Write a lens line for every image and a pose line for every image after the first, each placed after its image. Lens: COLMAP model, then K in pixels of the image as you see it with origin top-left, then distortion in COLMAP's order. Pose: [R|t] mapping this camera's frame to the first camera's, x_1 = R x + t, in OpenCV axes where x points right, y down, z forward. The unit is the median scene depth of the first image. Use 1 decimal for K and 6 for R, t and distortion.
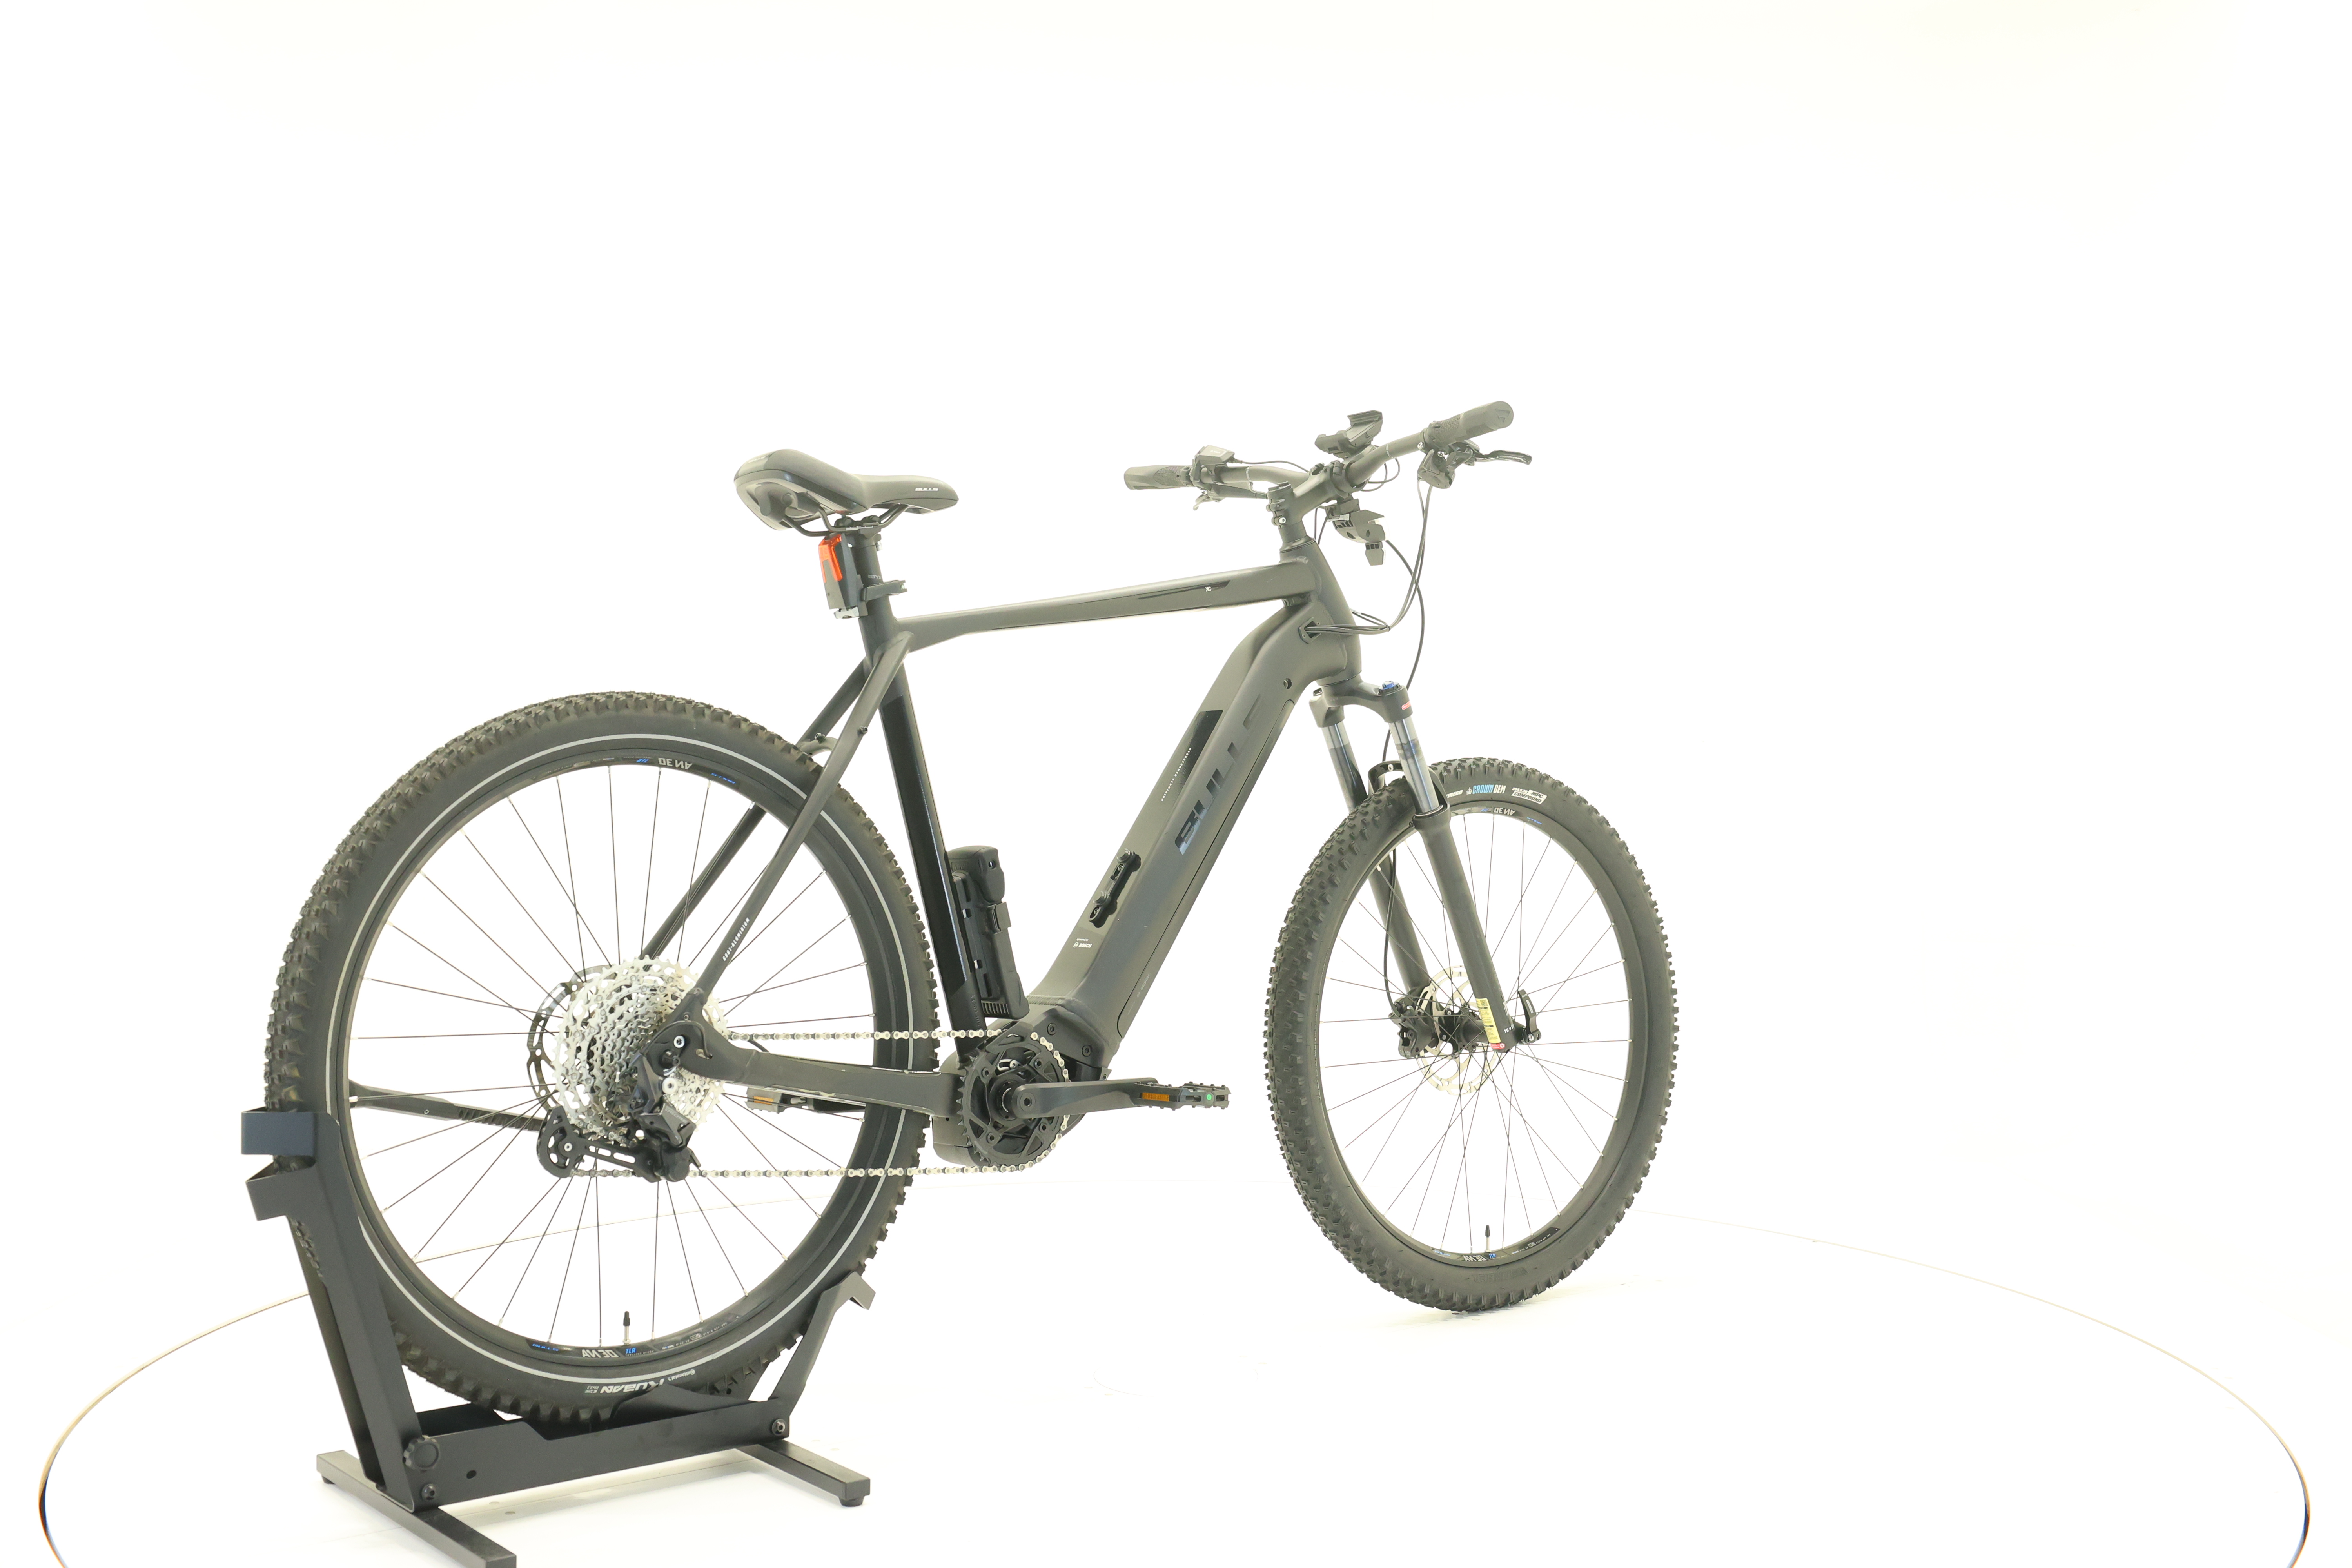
lens RADIAL K [[2436.1, 0, 1151.1], [0, 2436.1, 766.5], [0, 0, 1]] dist [0.010223, 0.000000]
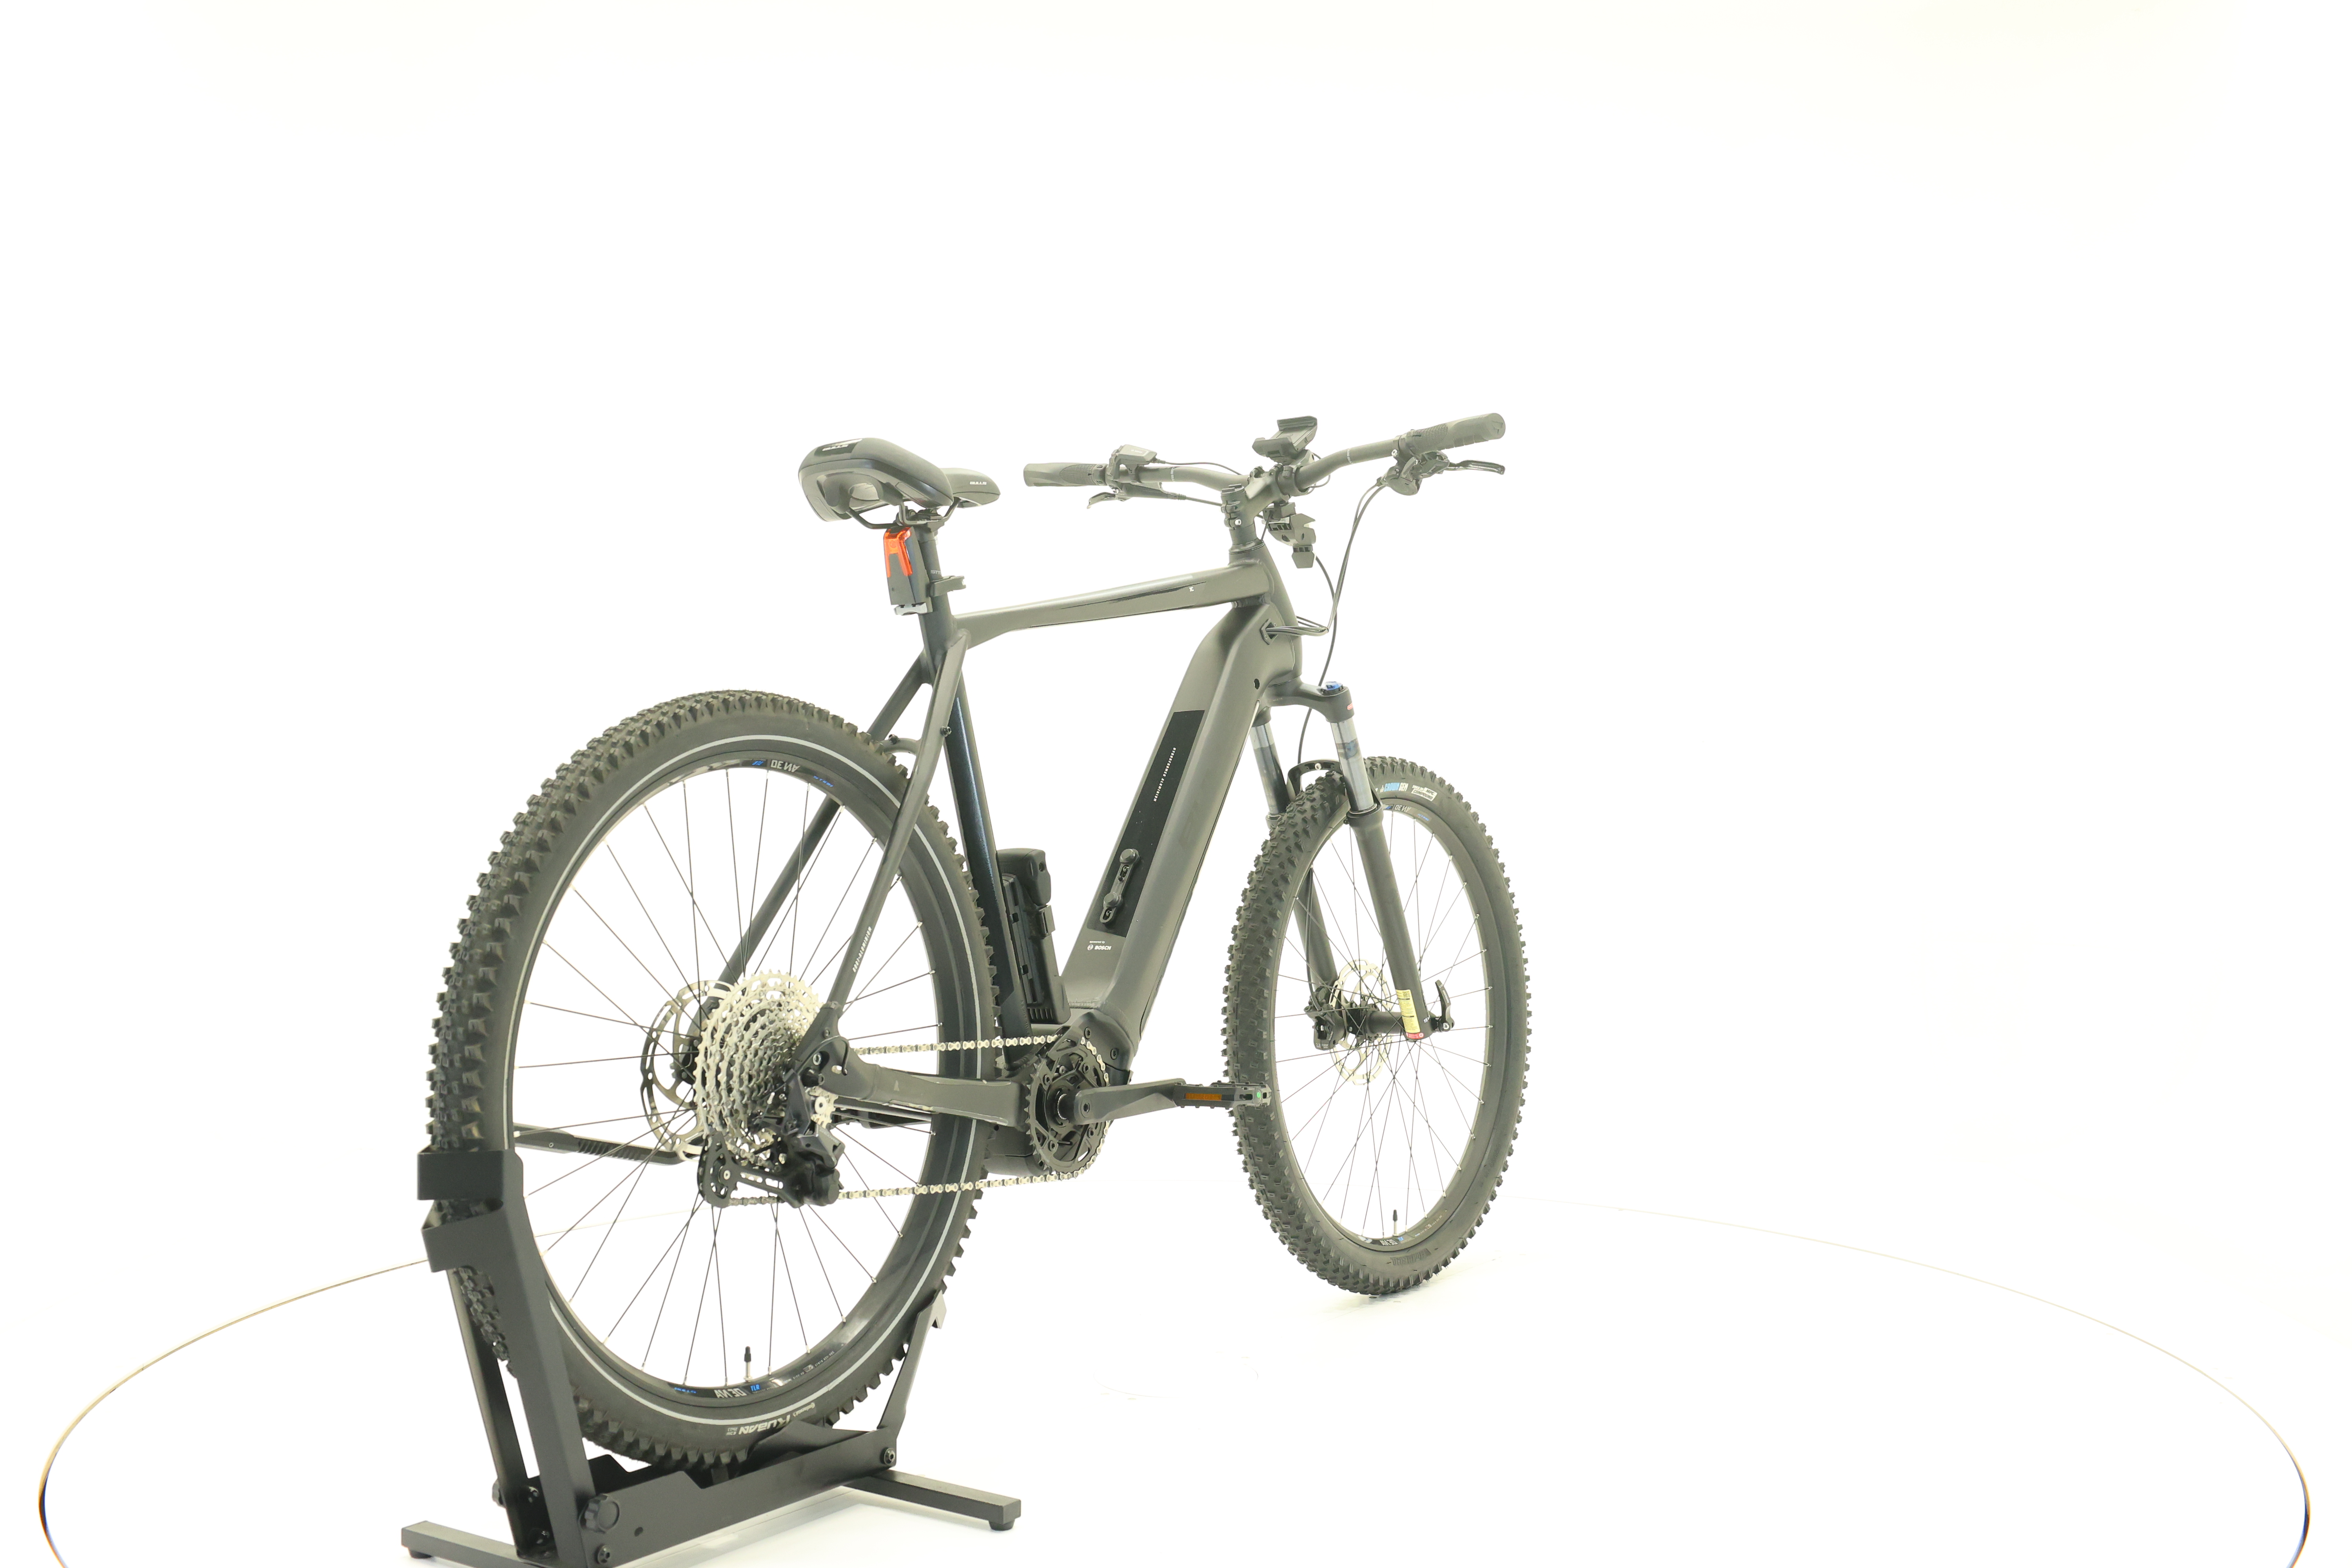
lens RADIAL K [[2436.1, 0, 1155.4], [0, 2436.1, 774.9], [0, 0, 1]] dist [0.010223, 0.000000]
pose [[0.959470, -0.004752, 0.281772, -0.301878], [0.003392, 0.999980, 0.005314, -0.002081], [-0.281791, -0.004143, 0.959467, 0.046839]]
